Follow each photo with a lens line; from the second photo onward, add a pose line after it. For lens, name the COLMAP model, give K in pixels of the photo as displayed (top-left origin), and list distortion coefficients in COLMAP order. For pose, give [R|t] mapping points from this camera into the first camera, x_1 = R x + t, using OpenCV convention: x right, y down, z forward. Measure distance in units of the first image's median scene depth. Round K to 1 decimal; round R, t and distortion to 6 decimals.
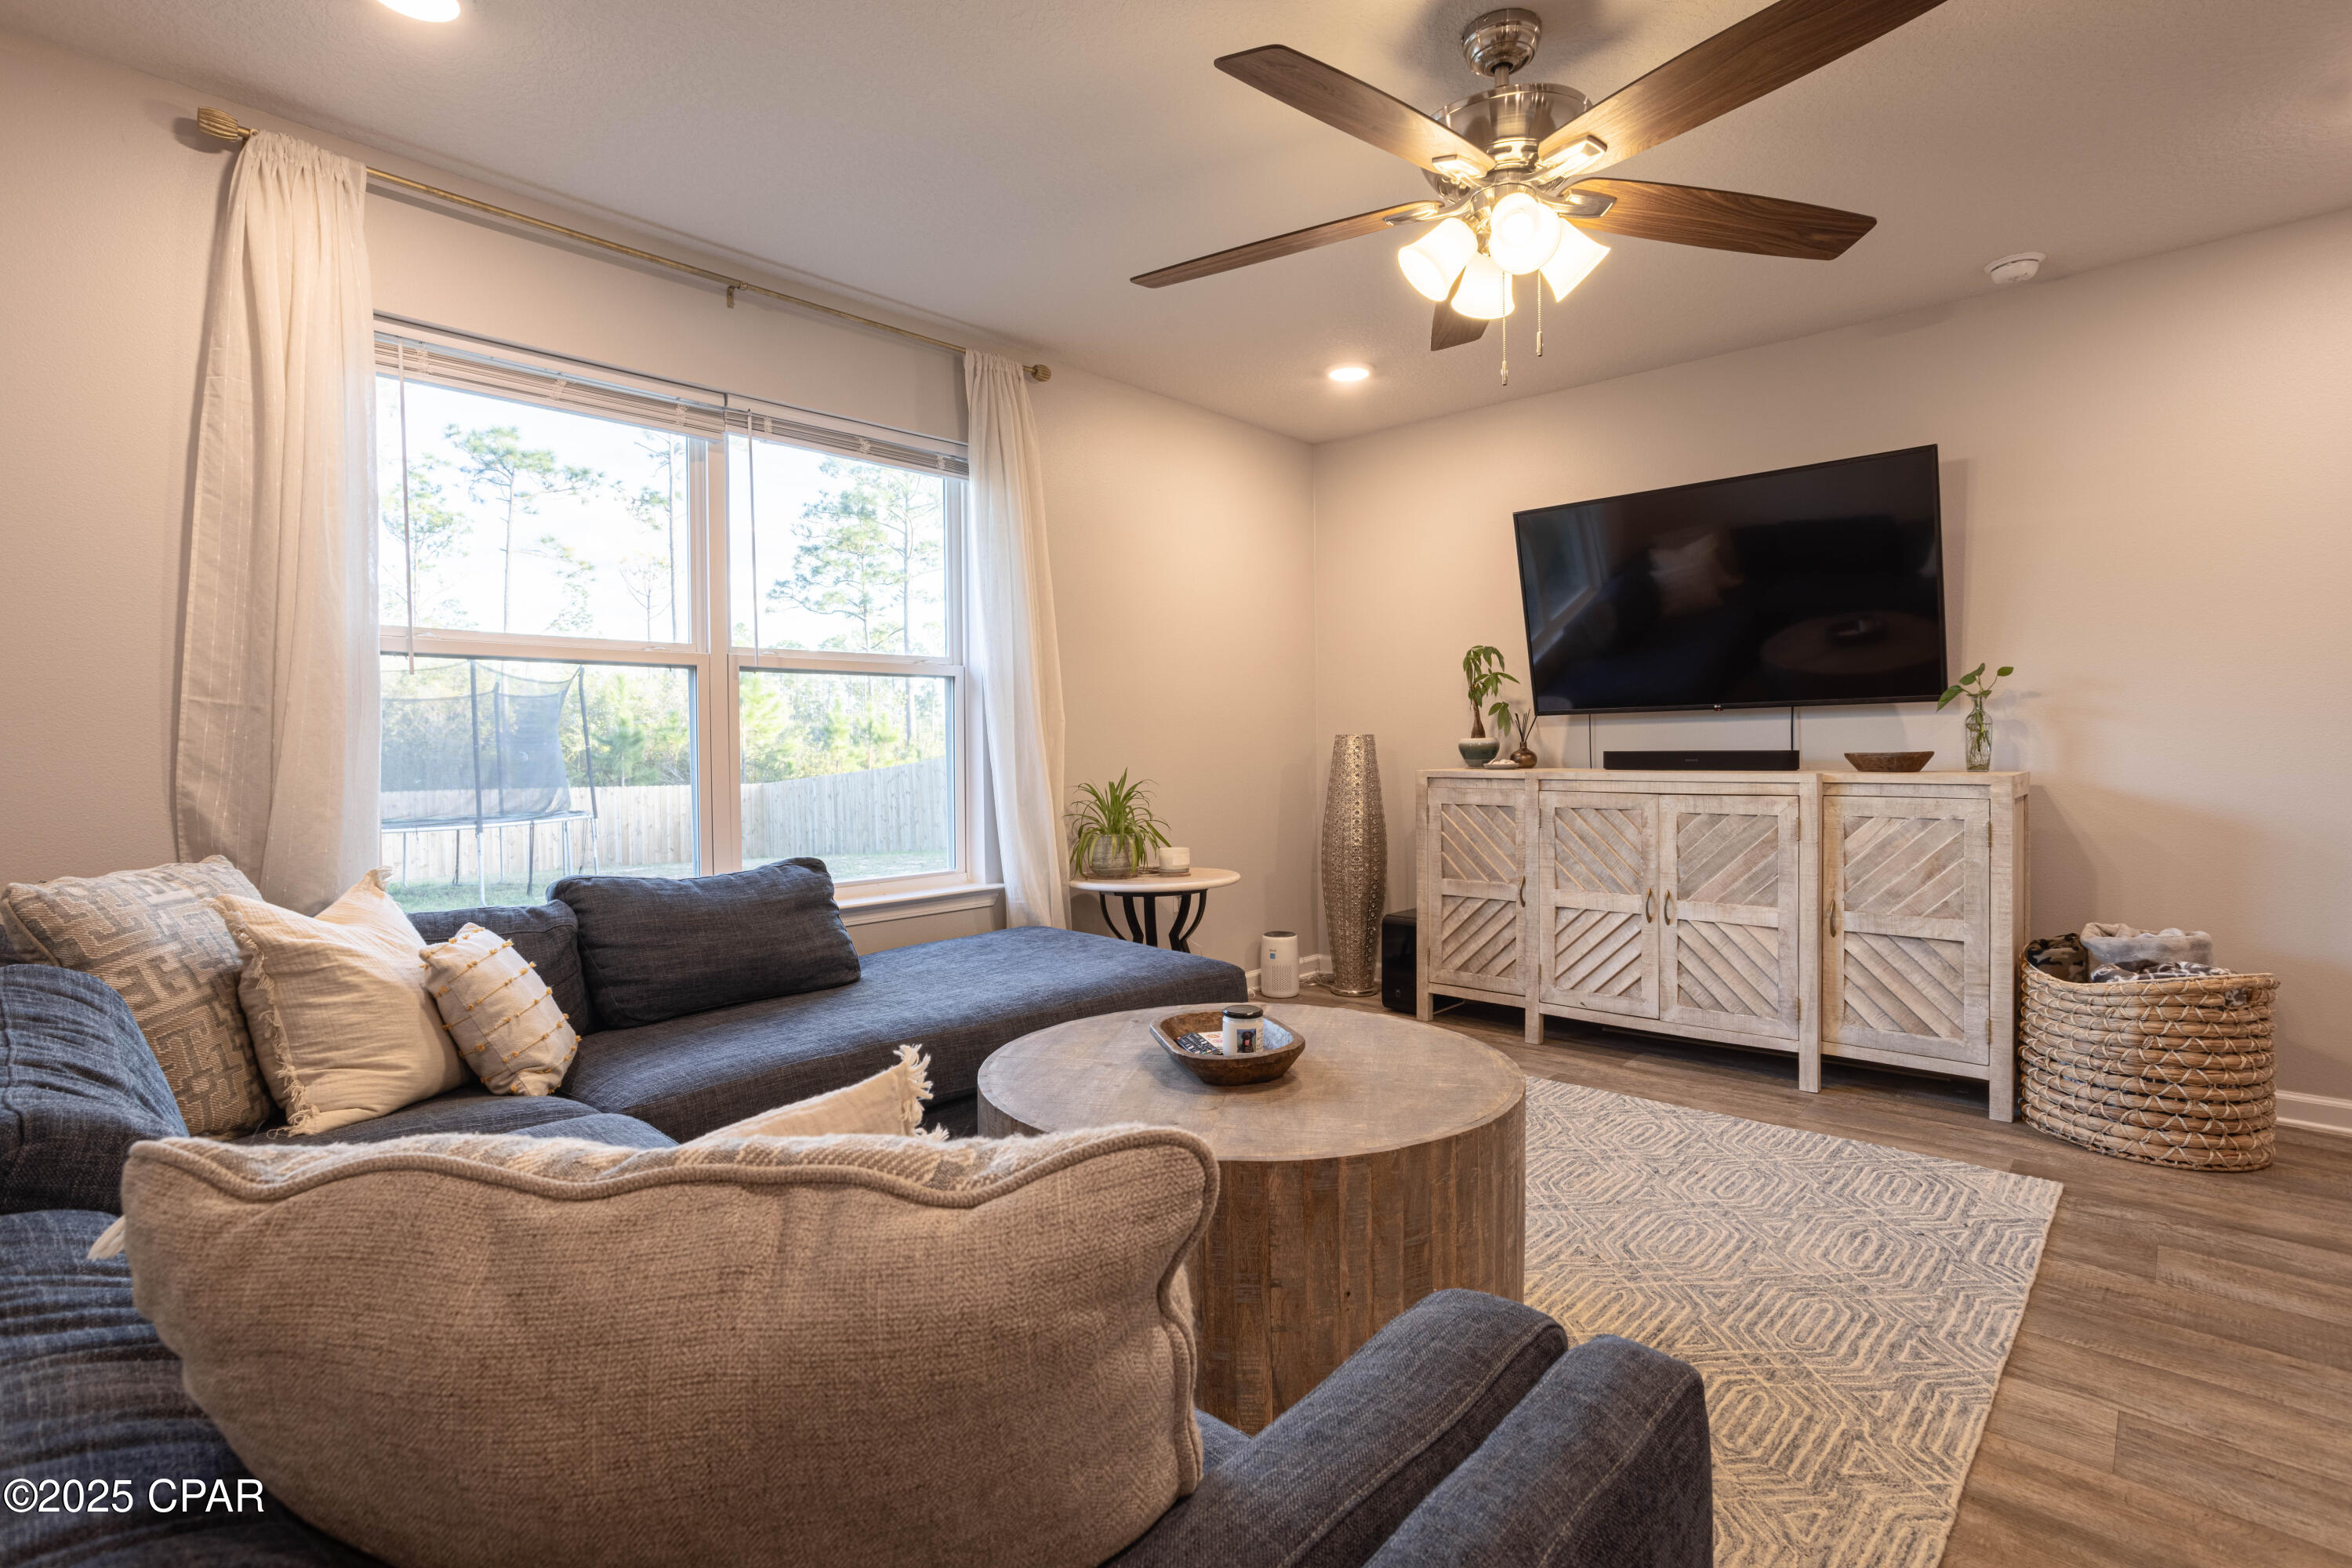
lens RADIAL K [[1135.9, 0, 1171.2], [0, 1135.9, 770.8], [0, 0, 1]] dist [-0.044979, 0.032128]
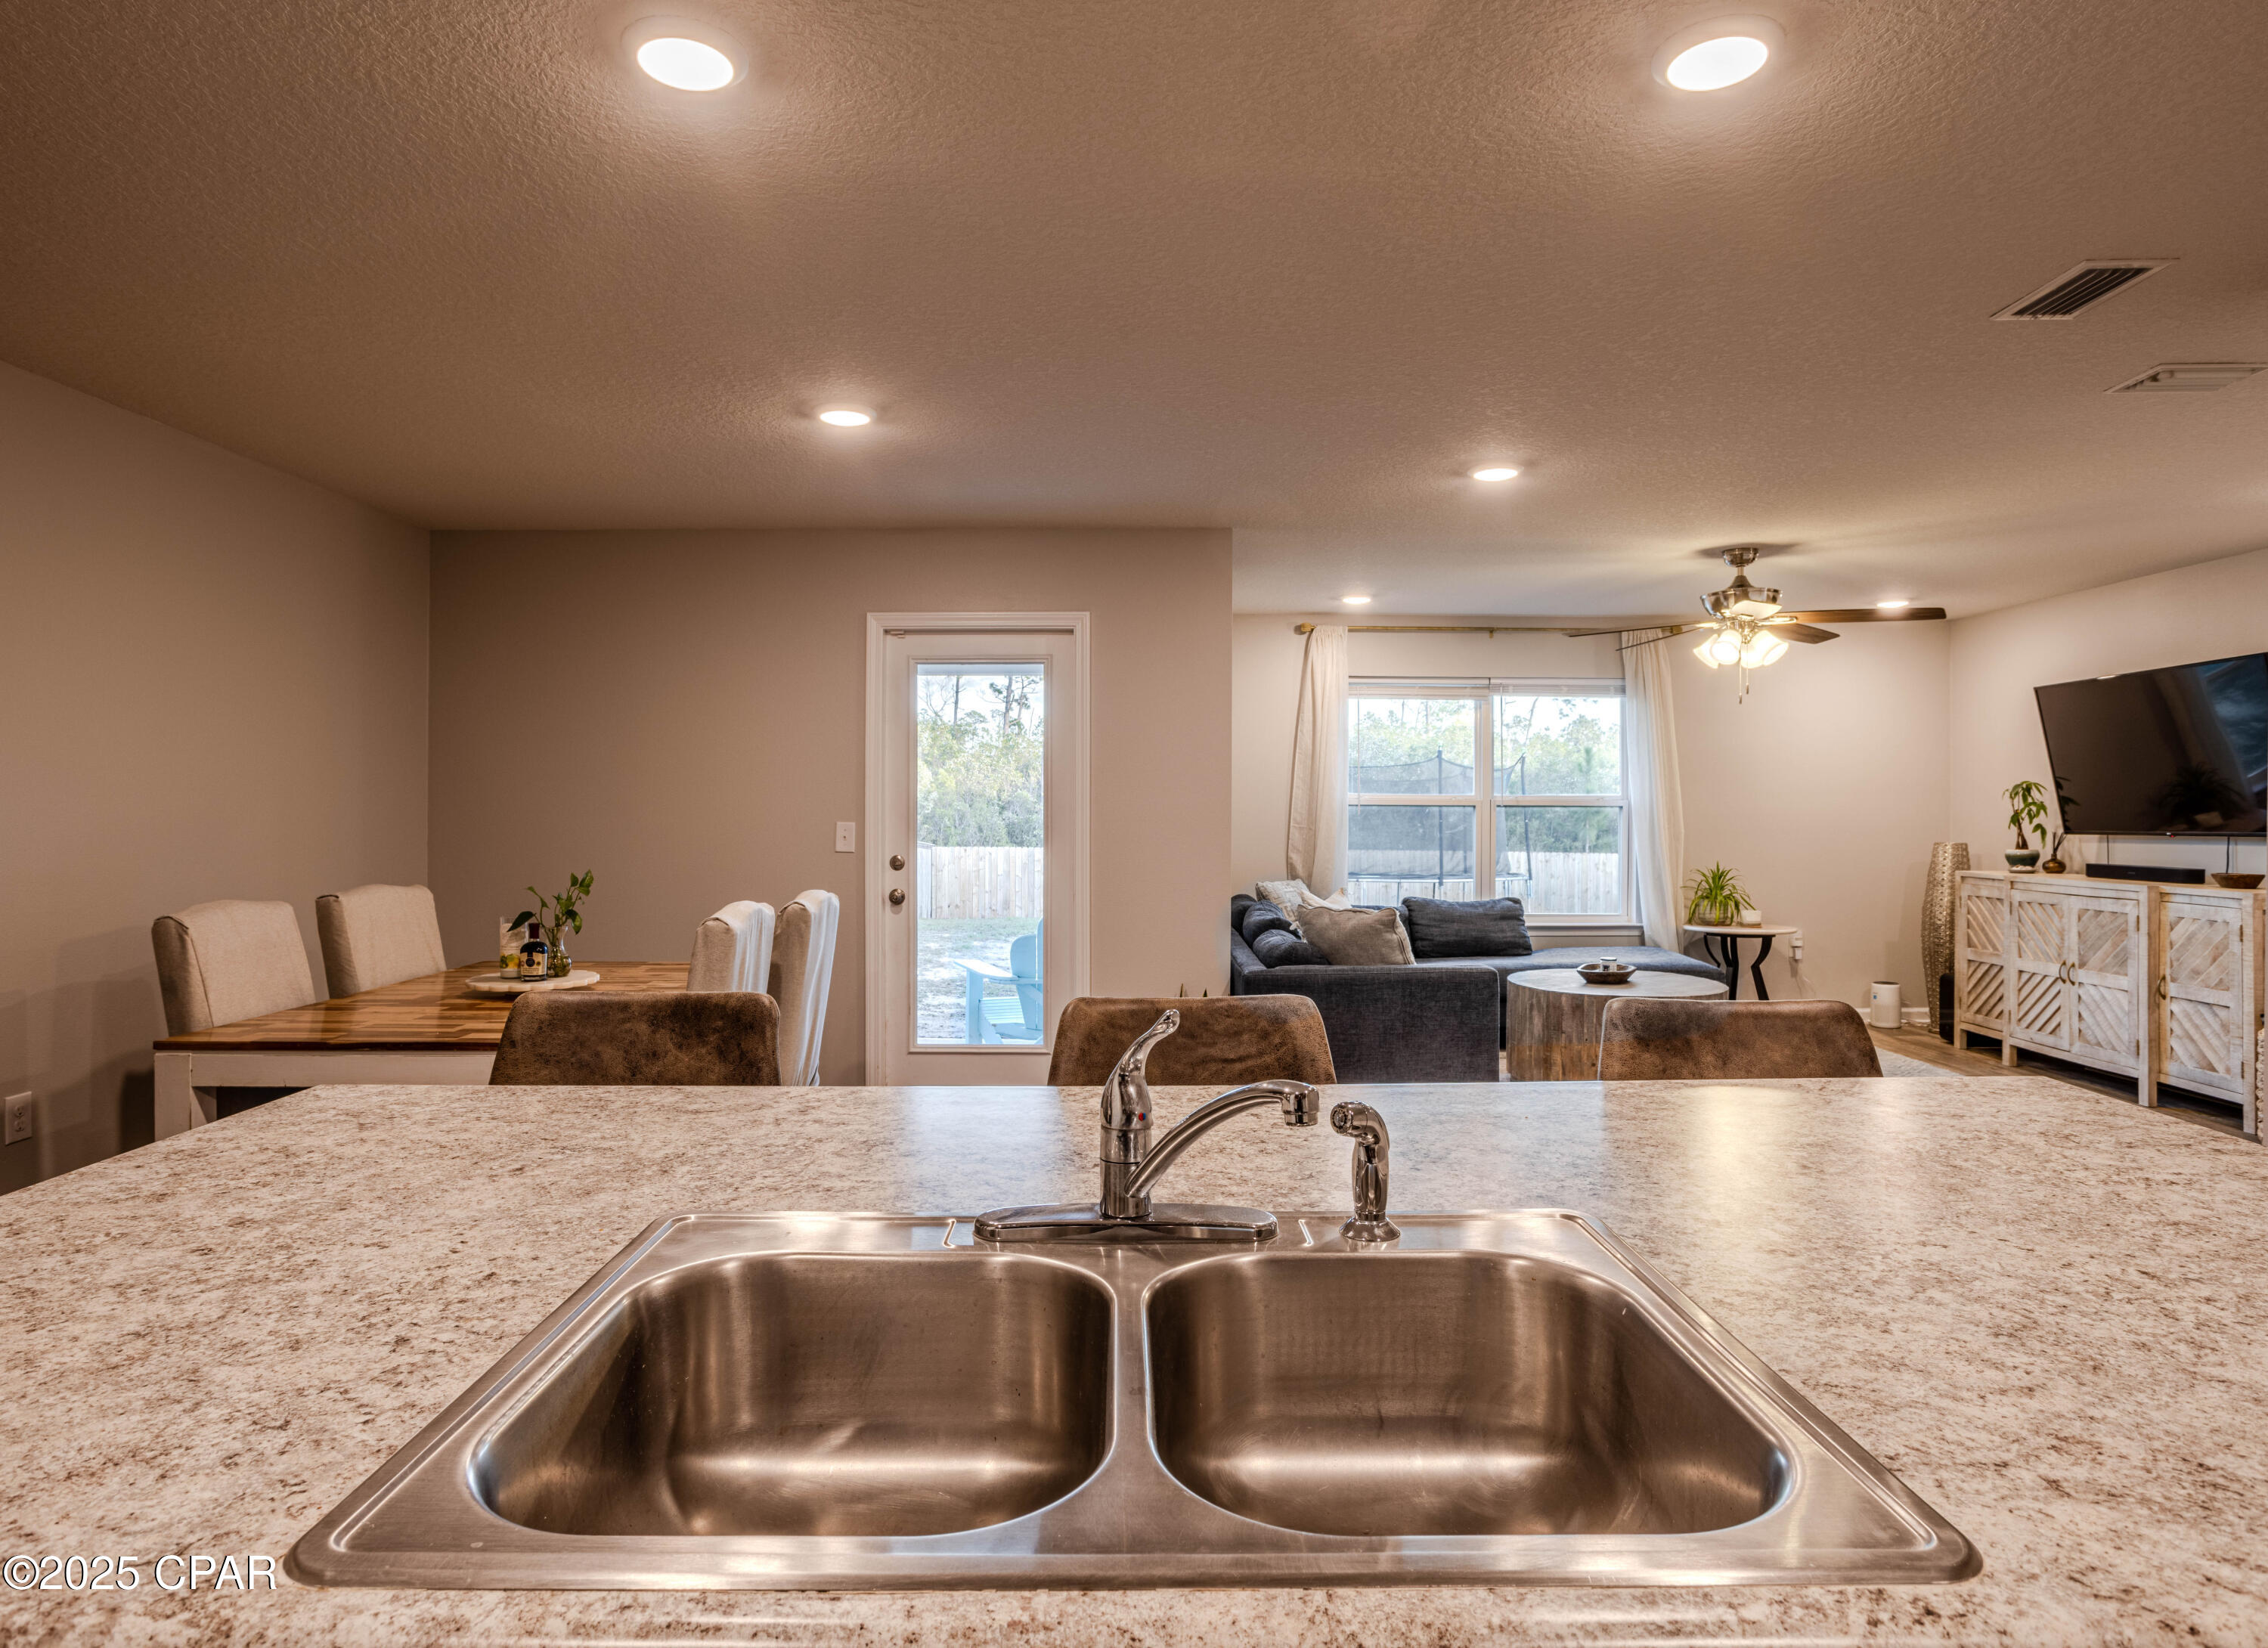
lens RADIAL K [[1144.7, 0, 1127.0], [0, 1144.7, 819.7], [0, 0, 1]] dist [-0.004833, -0.000118]
pose [[0.660385, 0.014673, -0.750784, 0.701263], [-0.026619, 0.999638, -0.003877, -0.036607], [0.750455, 0.022545, 0.660537, -0.843352]]
